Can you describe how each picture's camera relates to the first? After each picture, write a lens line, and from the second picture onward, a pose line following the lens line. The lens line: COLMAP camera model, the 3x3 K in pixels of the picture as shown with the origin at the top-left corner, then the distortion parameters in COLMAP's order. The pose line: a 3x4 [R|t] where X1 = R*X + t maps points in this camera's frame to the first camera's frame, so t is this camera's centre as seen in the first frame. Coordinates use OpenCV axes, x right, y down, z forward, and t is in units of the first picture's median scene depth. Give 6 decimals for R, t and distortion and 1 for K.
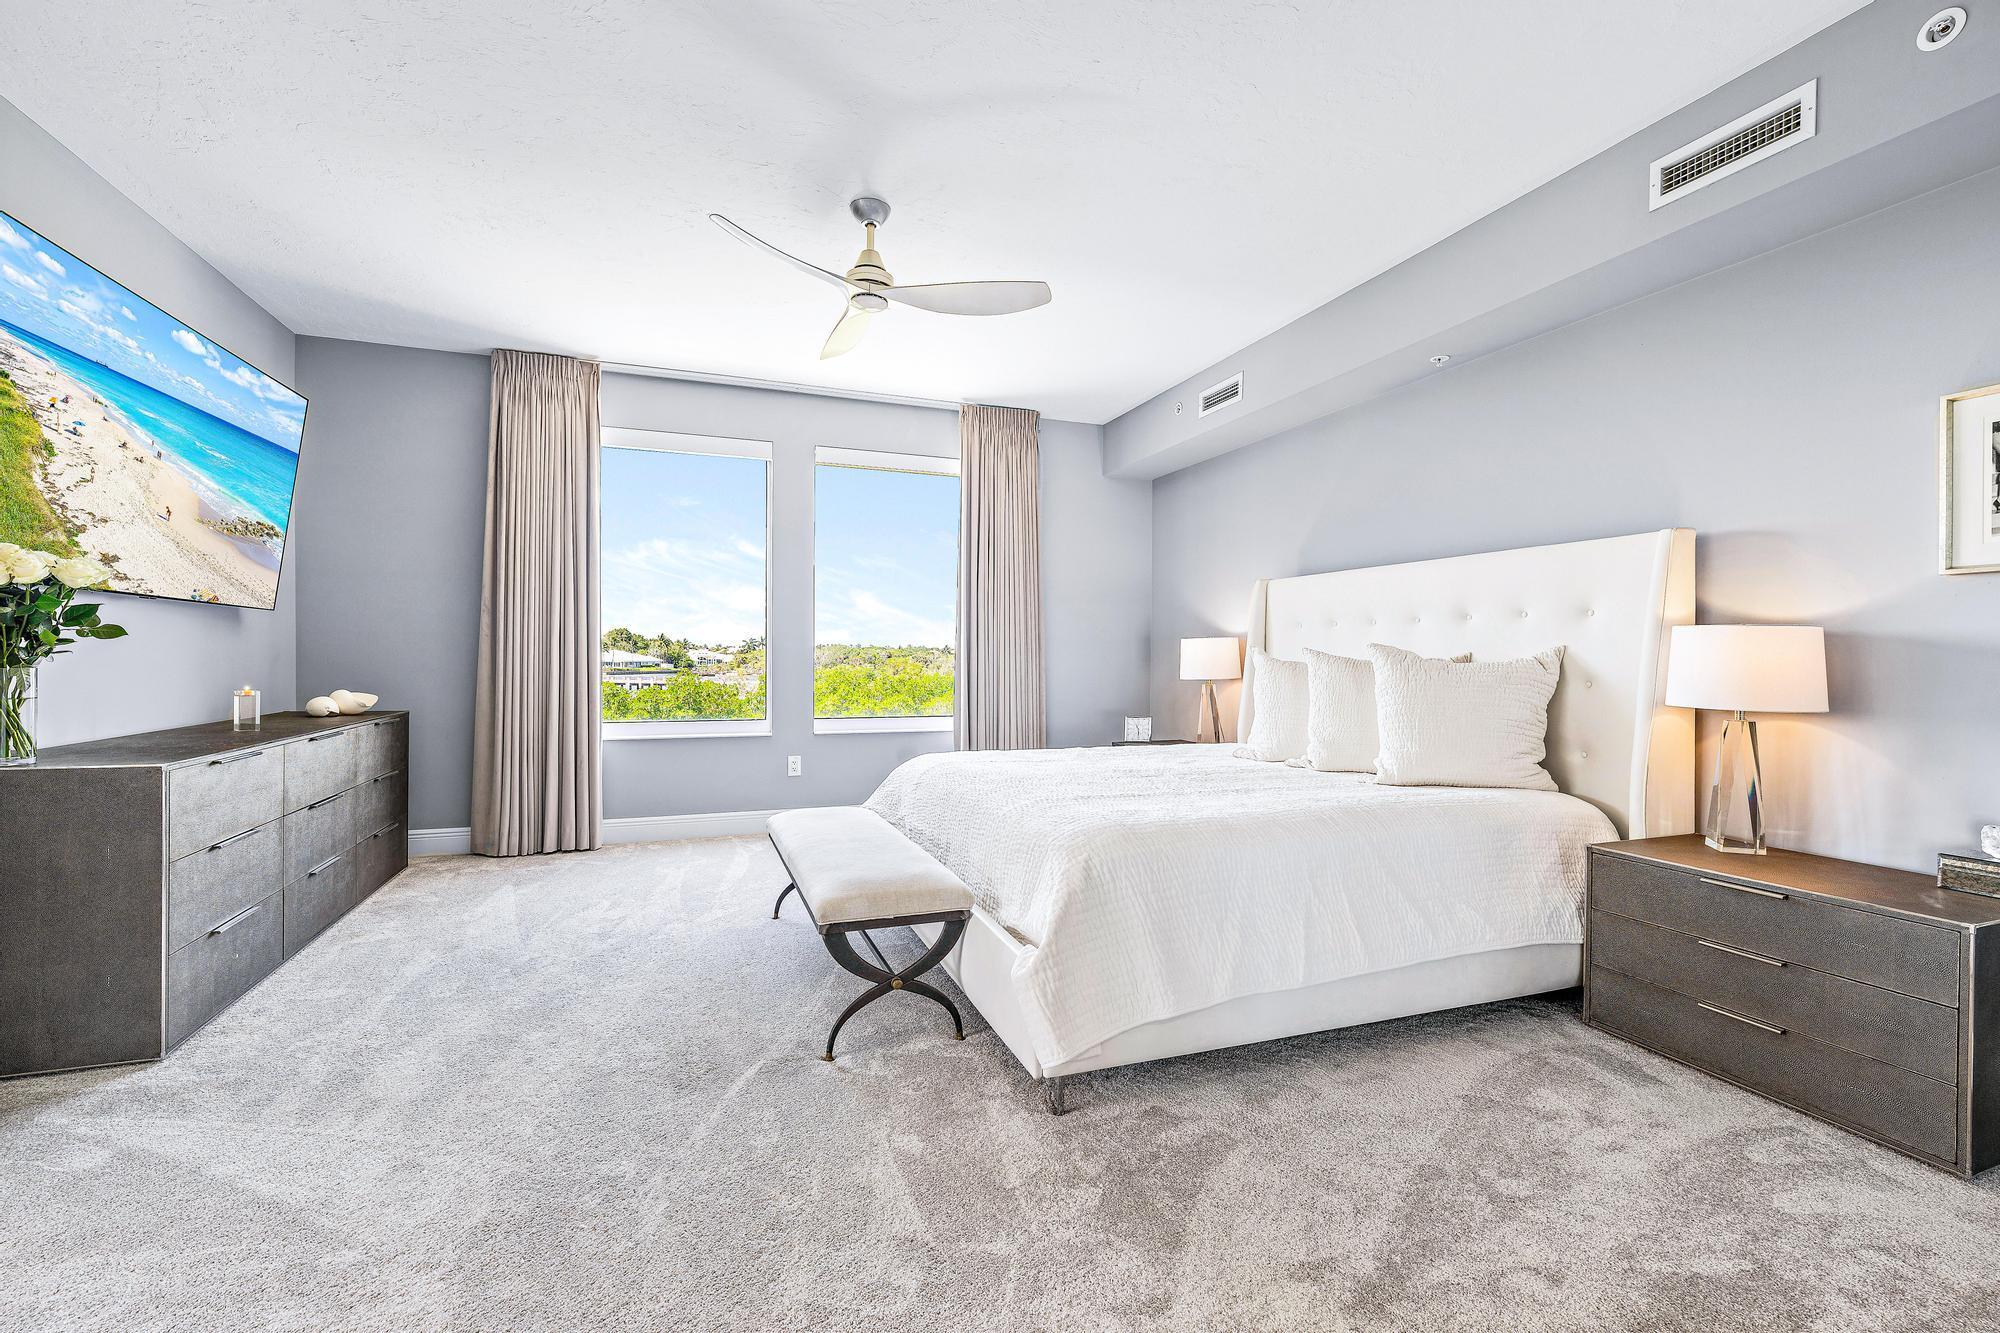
lens RADIAL K [[812.8, 0, 1006.2], [0, 812.8, 654.1], [0, 0, 1]] dist [0.005537, 0.000148]
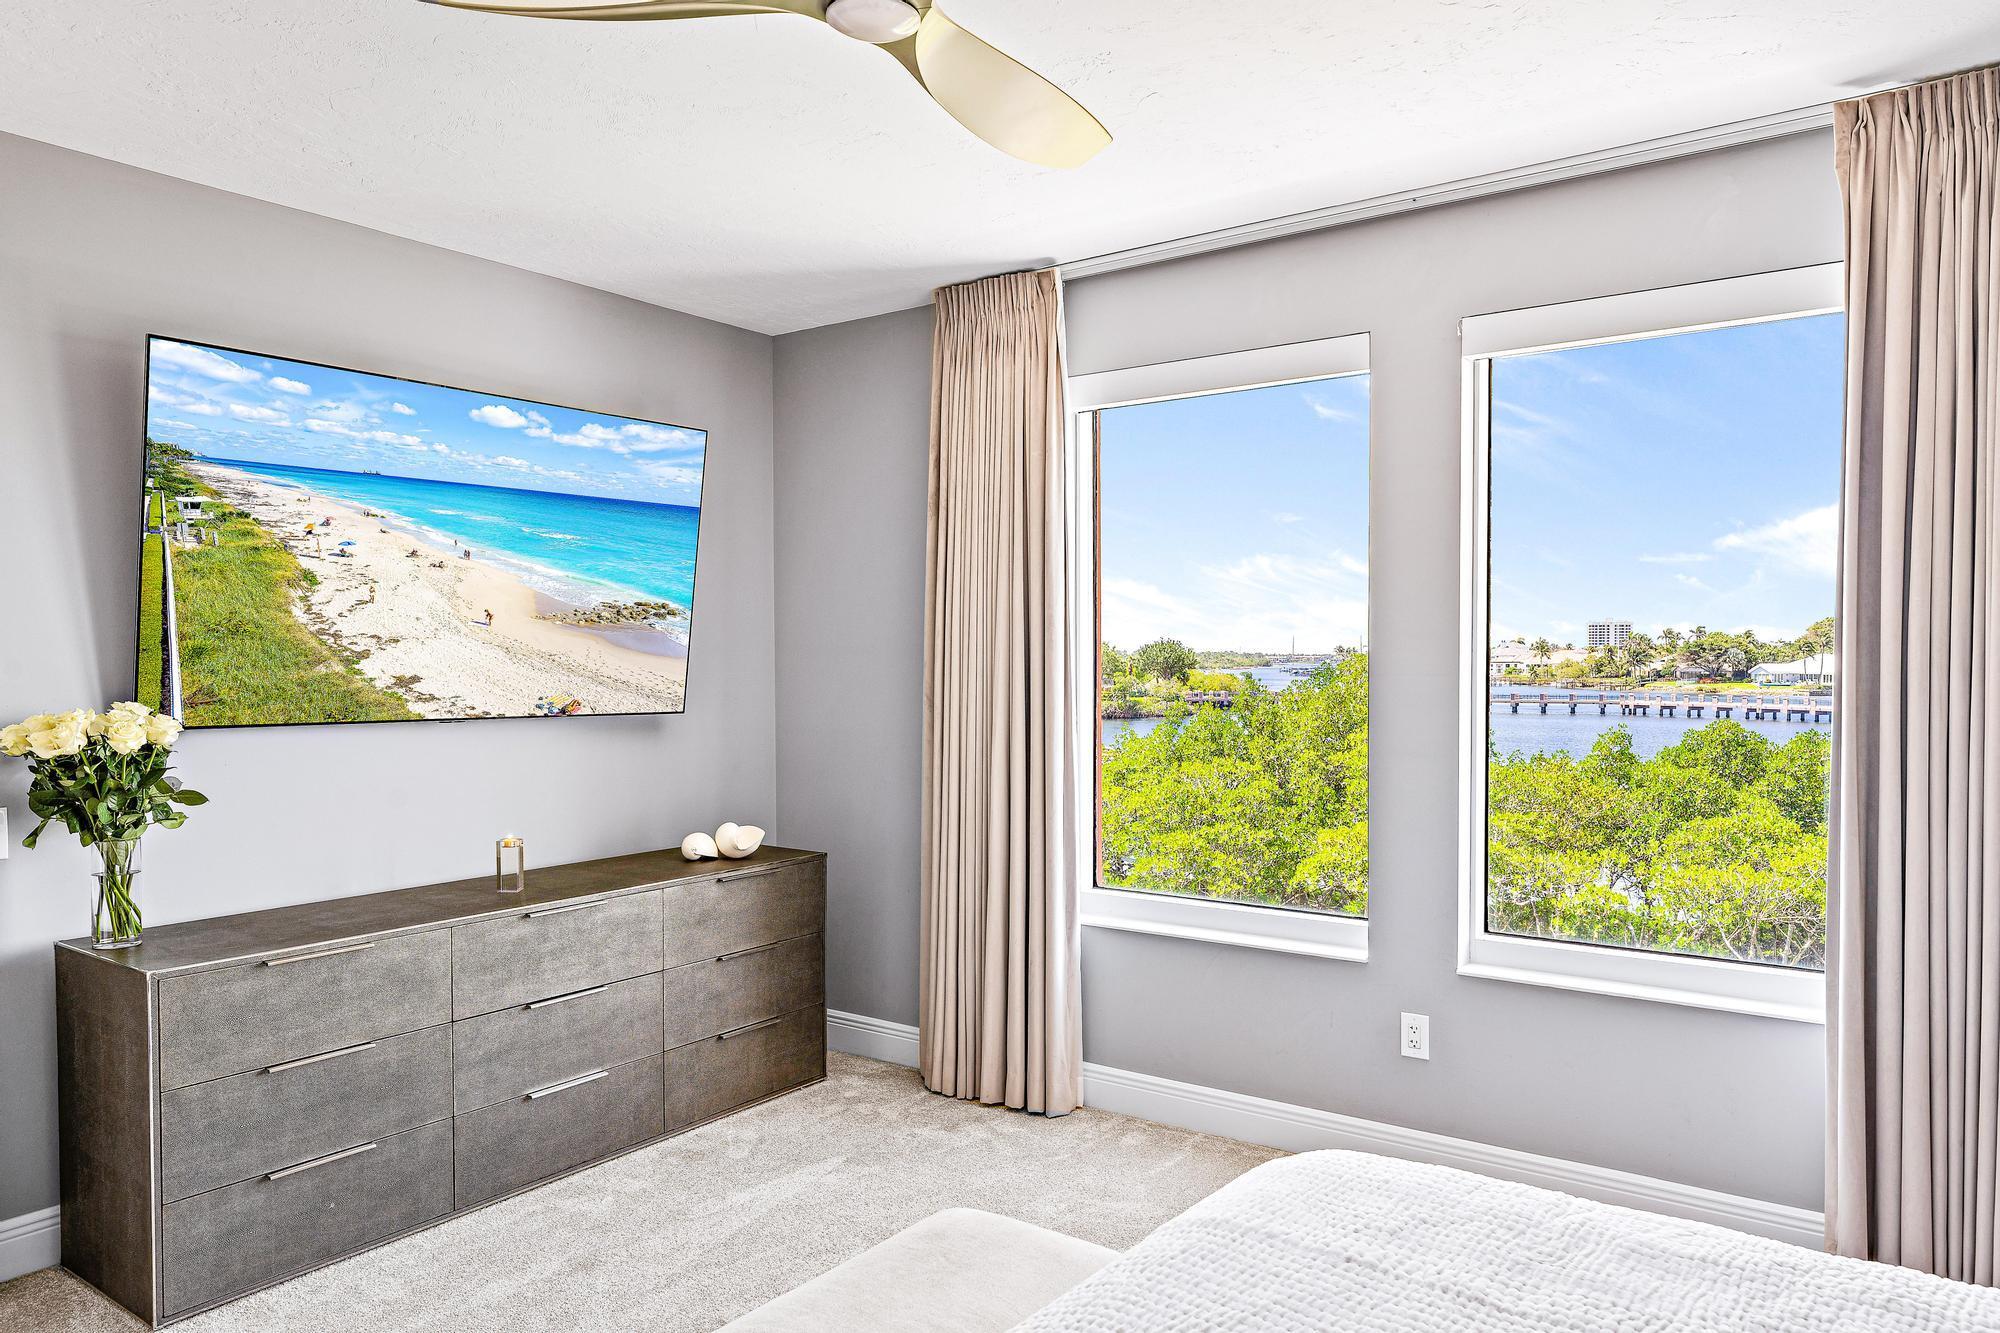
lens RADIAL K [[1327.8, 0, 964.4], [0, 1327.8, 606.2], [0, 0, 1]] dist [-0.004886, -0.001348]
pose [[0.500778, -0.045208, -0.864395, 0.477579], [0.012713, 0.998912, -0.044879, -0.127124], [0.865483, 0.011485, 0.500807, 0.805073]]
